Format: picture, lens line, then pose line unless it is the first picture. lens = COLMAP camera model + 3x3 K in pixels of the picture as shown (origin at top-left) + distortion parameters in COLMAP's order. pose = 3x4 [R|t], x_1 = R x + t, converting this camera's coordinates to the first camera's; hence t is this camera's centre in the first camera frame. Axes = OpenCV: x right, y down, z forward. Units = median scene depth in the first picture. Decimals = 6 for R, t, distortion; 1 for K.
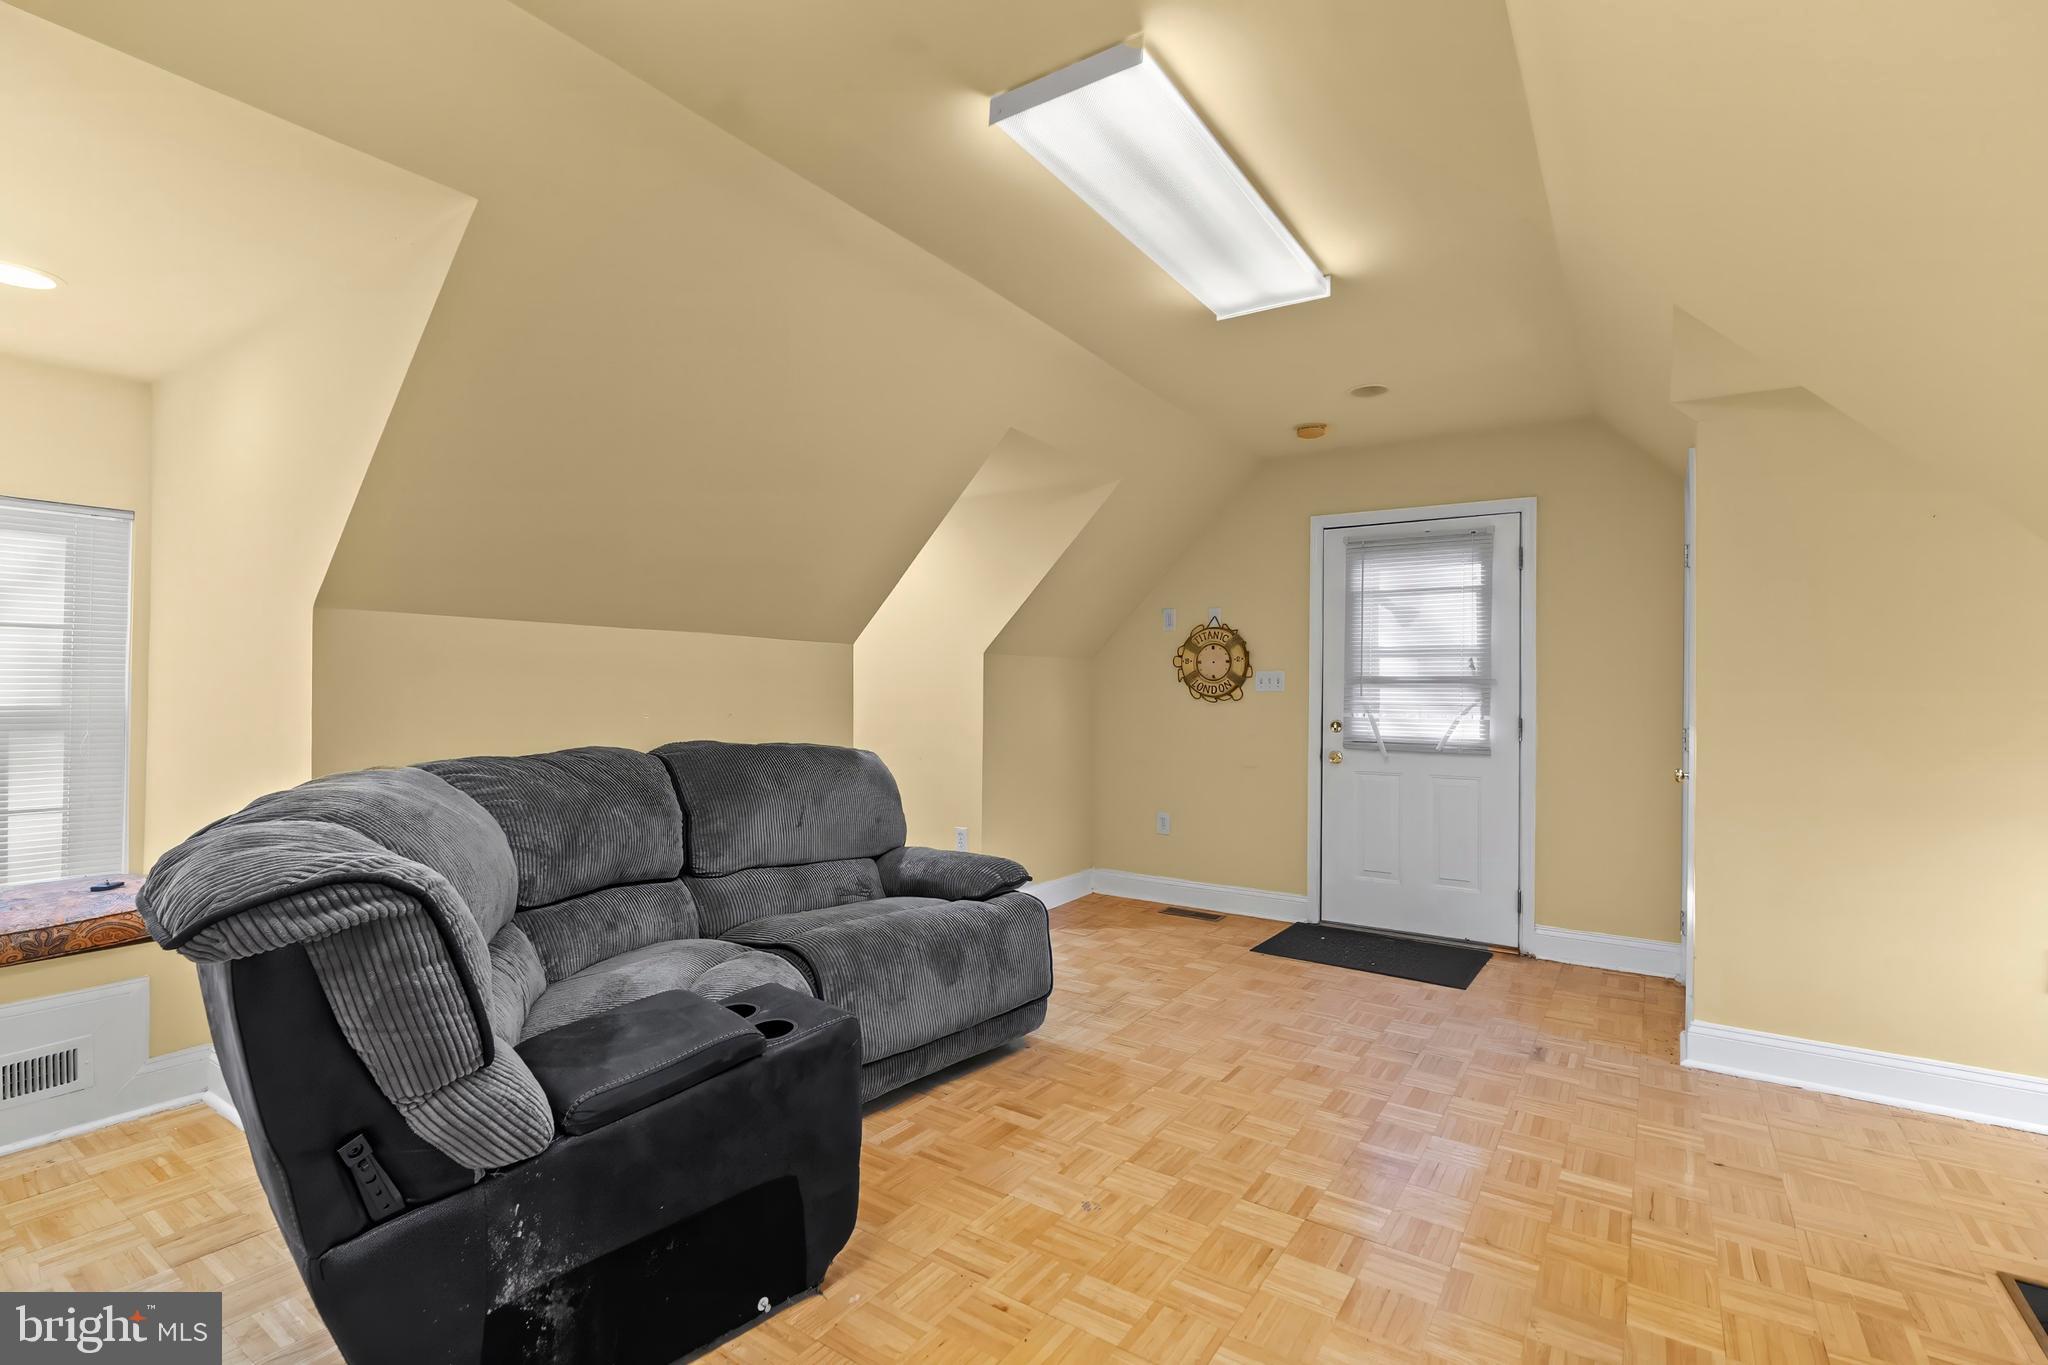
lens RADIAL K [[943.2, 0, 1020.7], [0, 943.2, 681.9], [0, 0, 1]] dist [-0.001512, 0.004588]
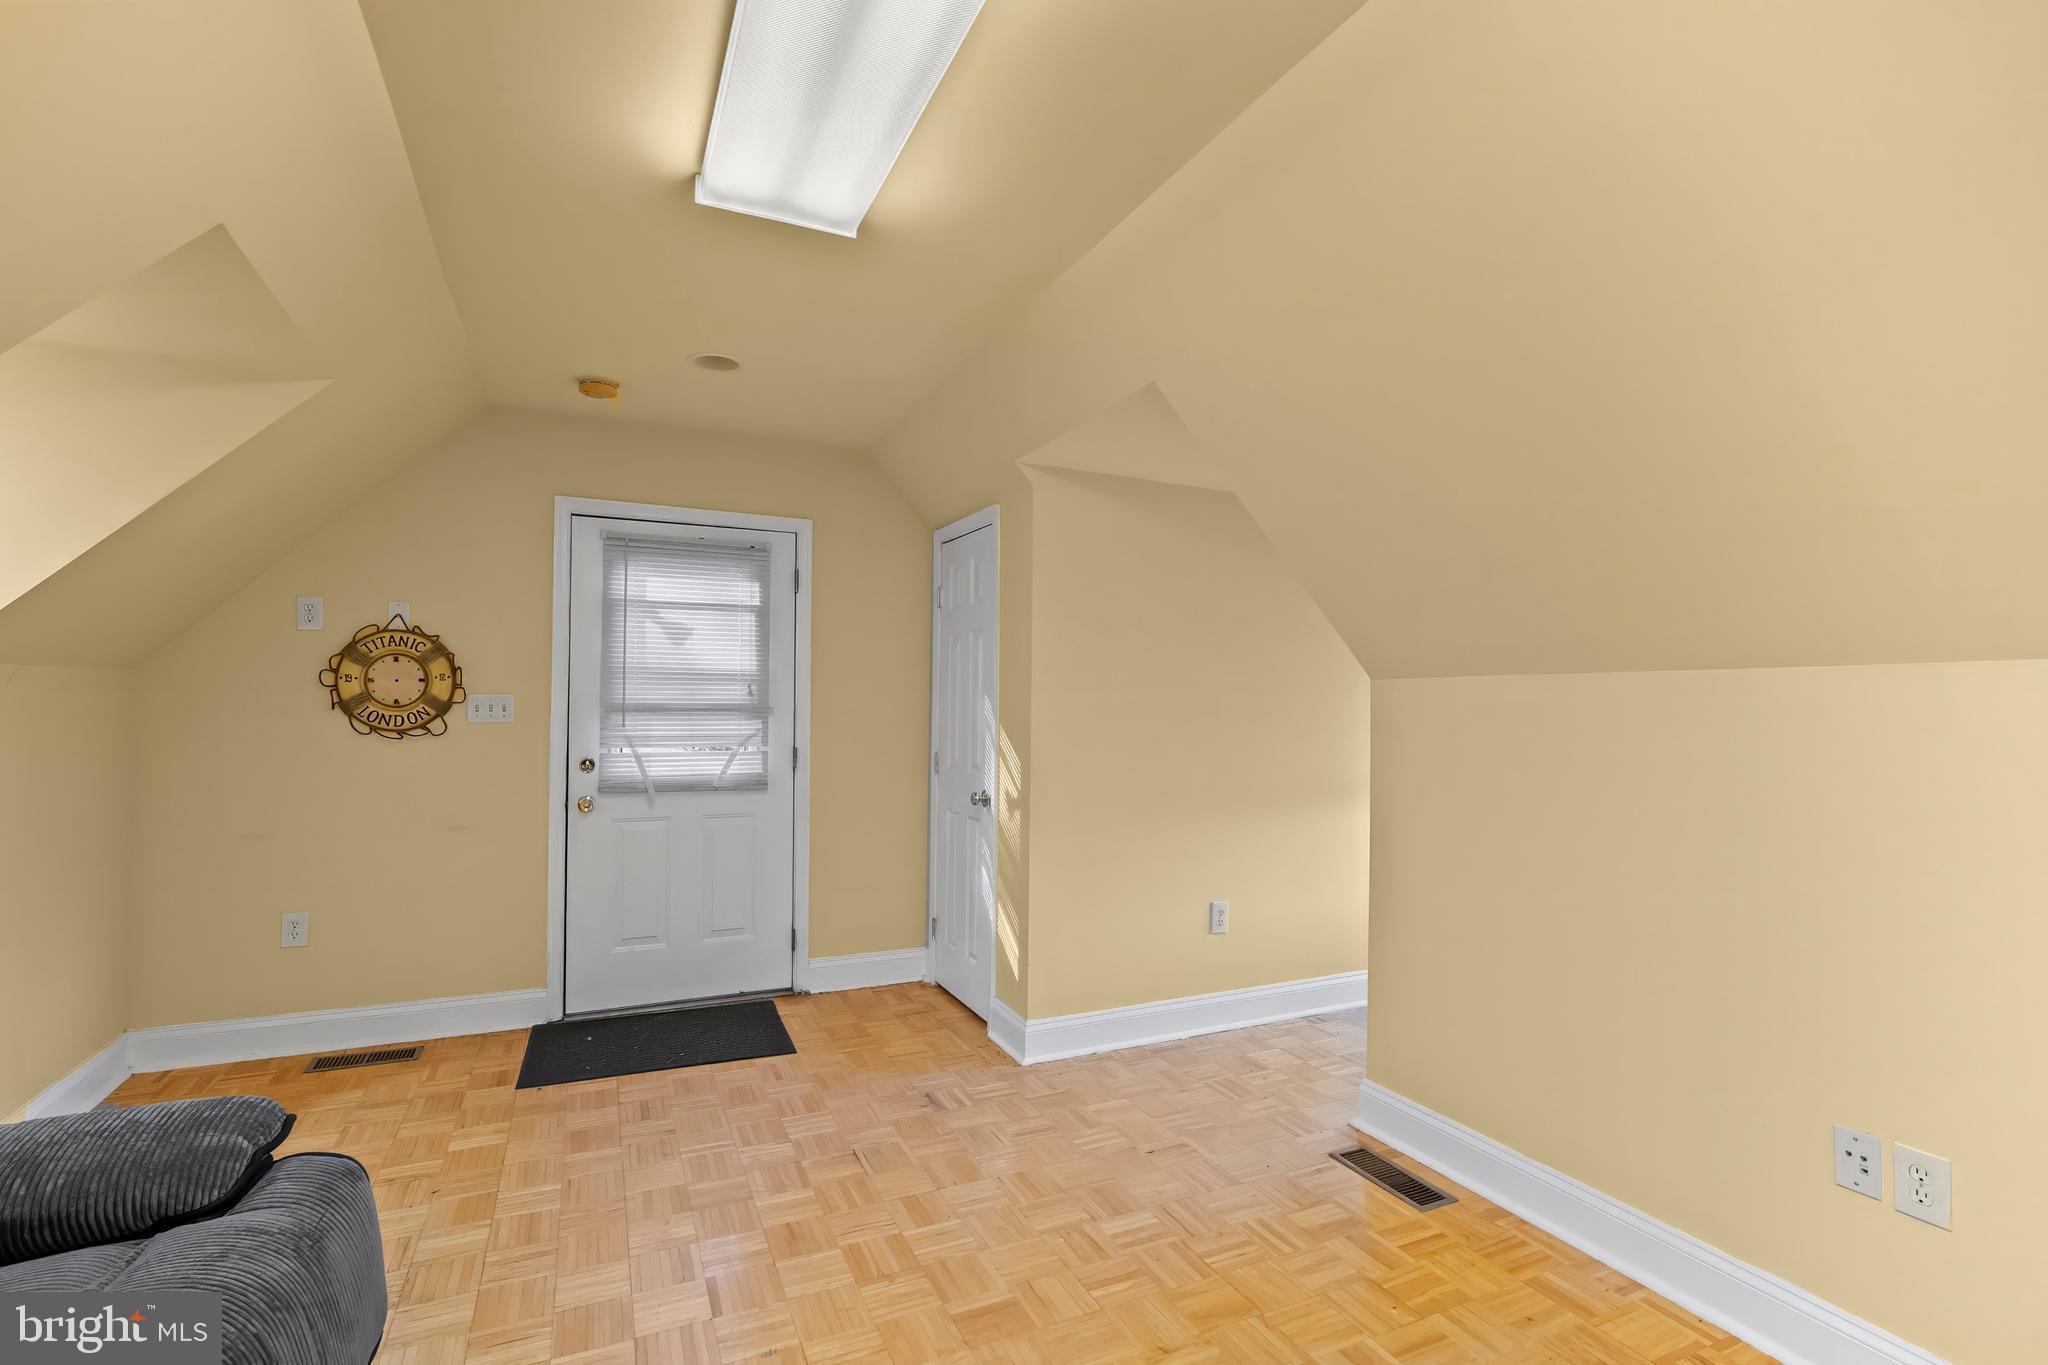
lens RADIAL K [[943.2, 0, 1016.6], [0, 943.2, 690.1], [0, 0, 1]] dist [-0.001512, 0.004588]
pose [[0.521273, 0.007275, 0.853359, -0.170021], [-0.011120, 0.999937, -0.001731, -0.020899], [-0.853318, -0.008587, 0.521321, 0.300991]]
